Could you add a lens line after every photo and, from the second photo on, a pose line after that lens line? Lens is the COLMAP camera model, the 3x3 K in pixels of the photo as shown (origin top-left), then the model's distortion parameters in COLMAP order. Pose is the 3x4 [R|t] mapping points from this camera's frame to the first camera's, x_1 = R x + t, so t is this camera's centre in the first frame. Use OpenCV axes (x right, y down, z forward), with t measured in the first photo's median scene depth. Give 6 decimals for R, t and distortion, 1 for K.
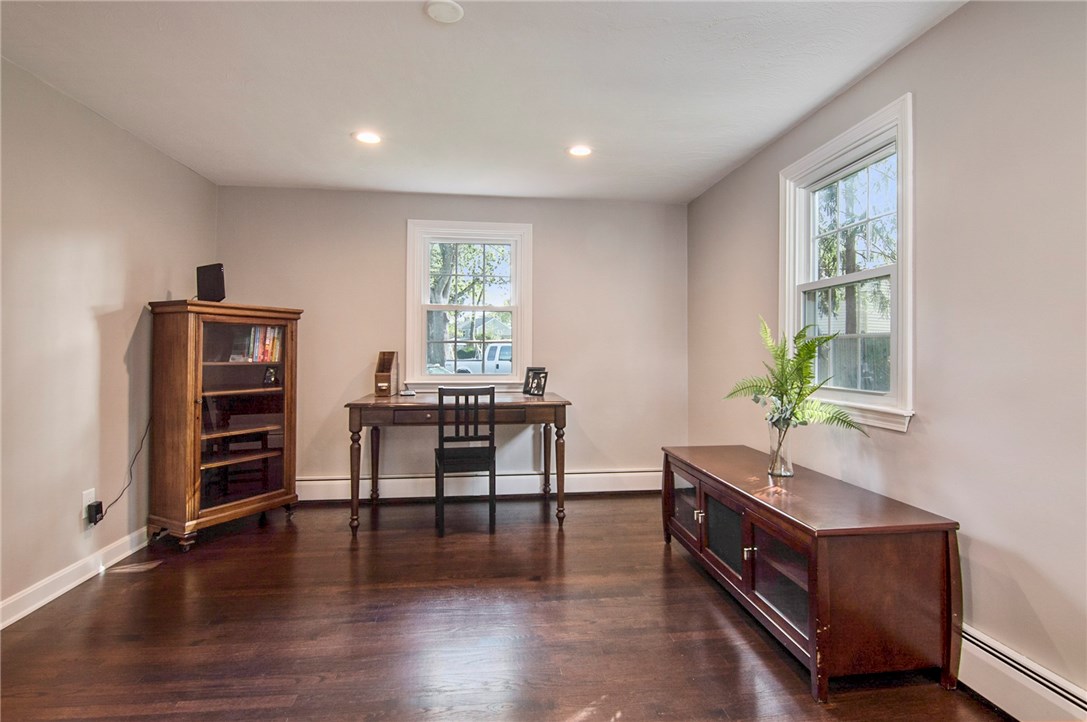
lens RADIAL K [[539.6, 0, 566.1], [0, 539.6, 343.6], [0, 0, 1]] dist [-0.000531, -0.010251]
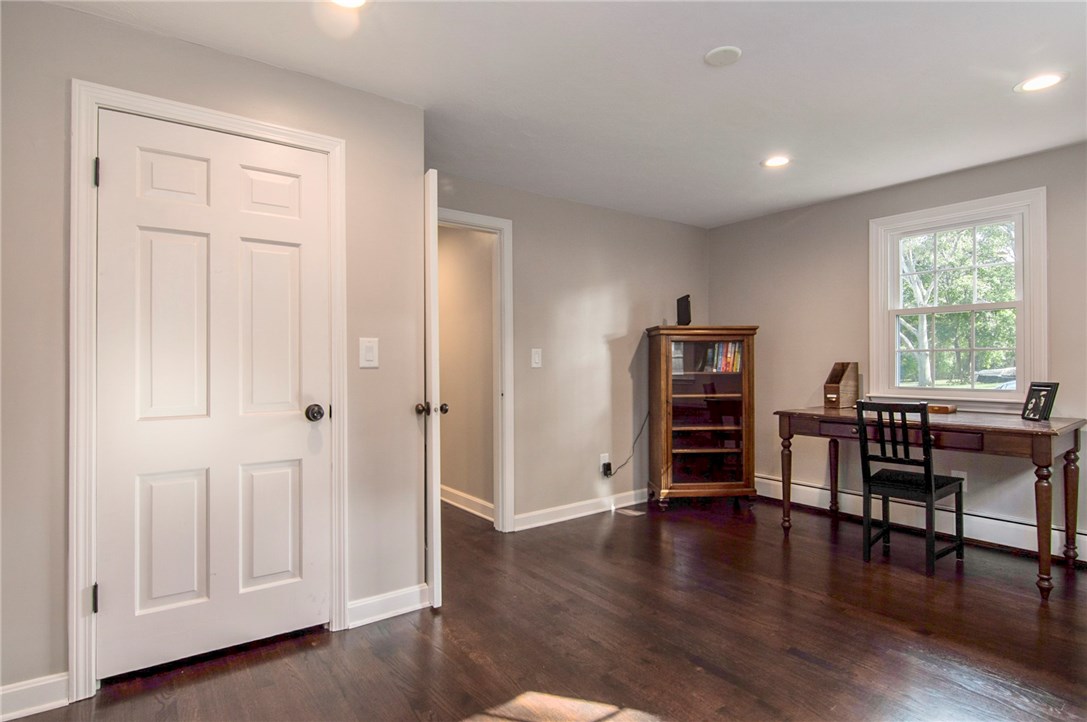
lens RADIAL K [[571.0, 0, 547.9], [0, 571.0, 360.4], [0, 0, 1]] dist [-0.002834, -0.001747]
pose [[0.494056, -0.008085, -0.869393, 0.353882], [0.021072, 0.999774, 0.002677, -0.003442], [0.869175, -0.019643, 0.494115, 0.037292]]
